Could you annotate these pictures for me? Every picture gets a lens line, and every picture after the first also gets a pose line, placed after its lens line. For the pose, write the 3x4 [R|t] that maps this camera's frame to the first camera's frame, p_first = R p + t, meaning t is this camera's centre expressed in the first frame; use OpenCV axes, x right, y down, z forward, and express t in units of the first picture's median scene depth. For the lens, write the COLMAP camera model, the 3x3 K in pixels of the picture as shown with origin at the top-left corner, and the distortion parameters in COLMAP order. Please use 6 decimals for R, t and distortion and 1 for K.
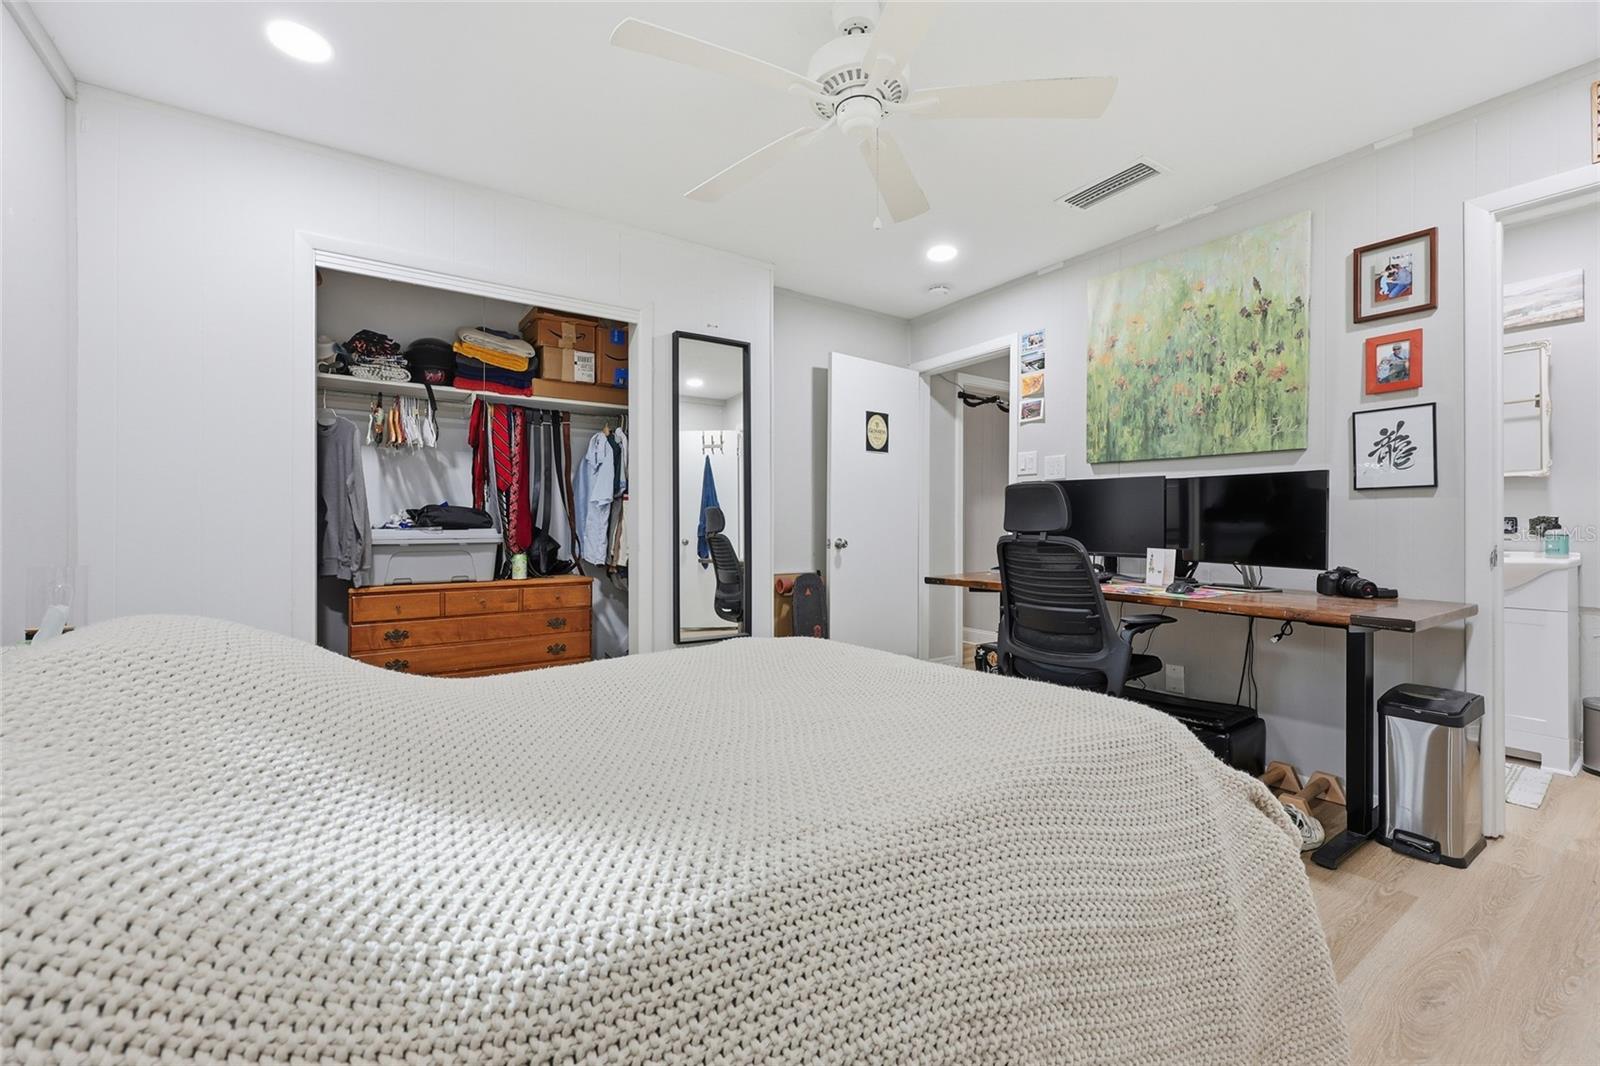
lens RADIAL K [[654.0, 0, 800.0], [0, 654.0, 533.0], [0, 0, 1]] dist [0.001418, 0.000215]
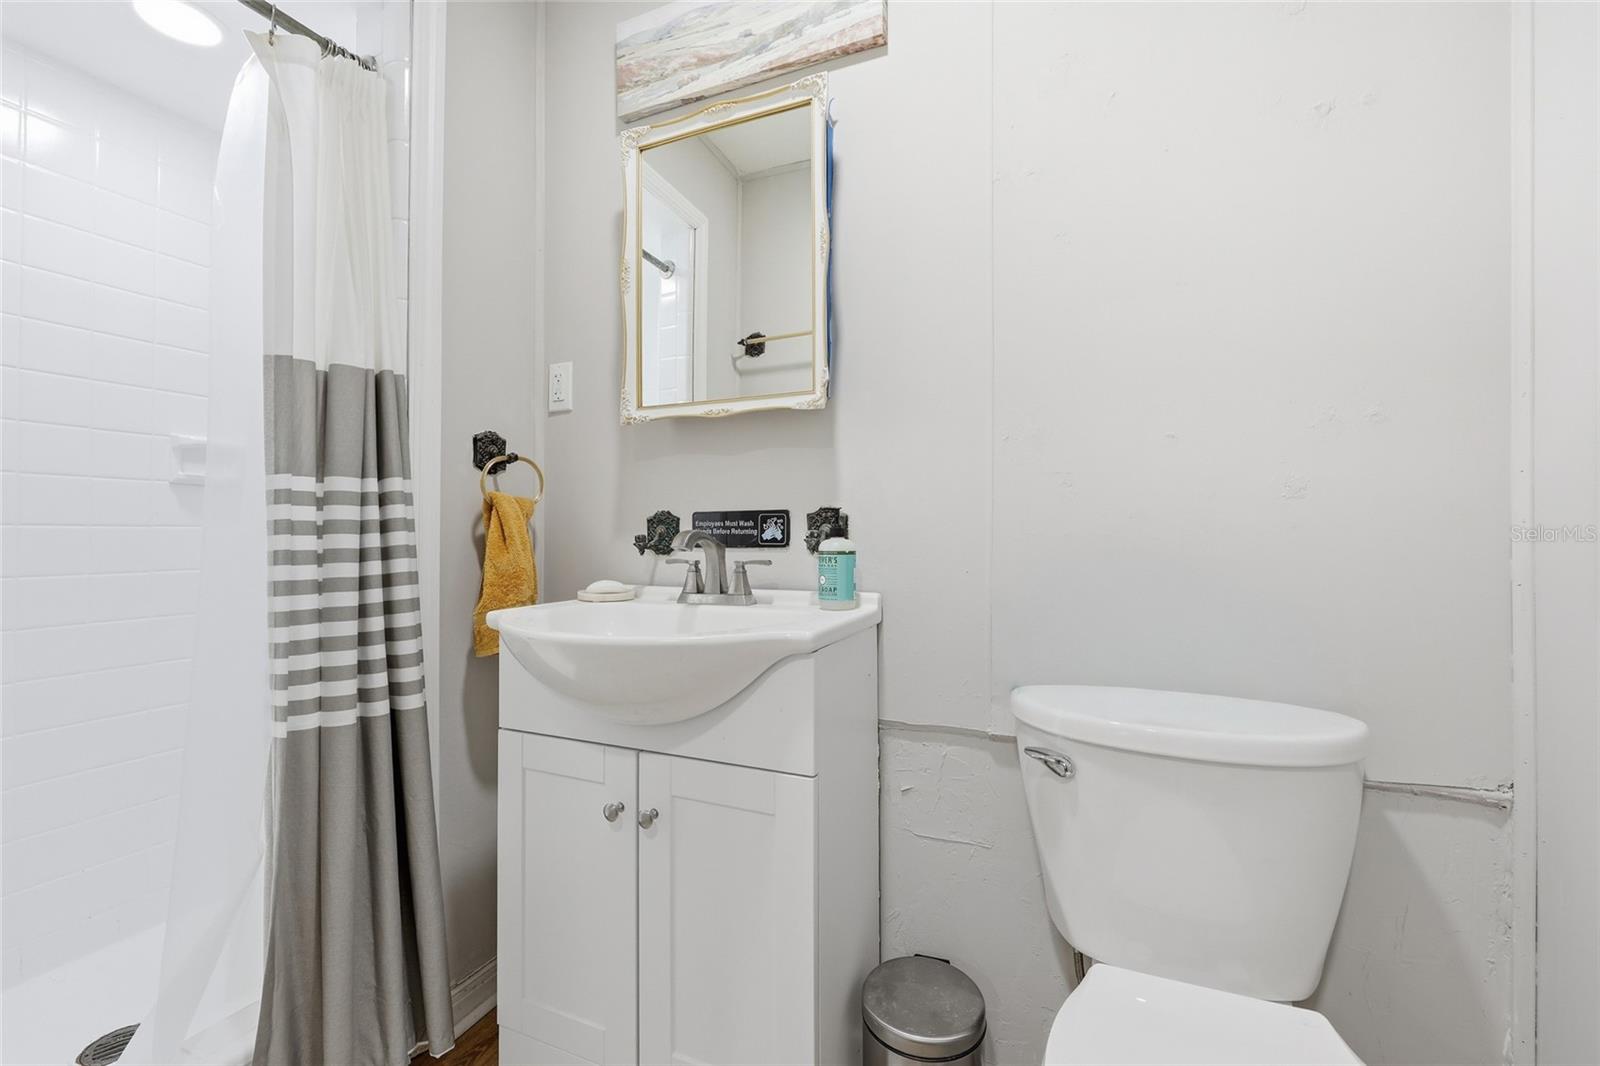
lens RADIAL K [[654.0, 0, 800.0], [0, 654.0, 533.0], [0, 0, 1]] dist [0.001418, 0.000215]
pose [[0.843315, 0.006359, 0.537383, 0.918252], [0.000165, 0.999927, -0.012091, -0.003548], [-0.537420, 0.010285, 0.843252, 0.670743]]
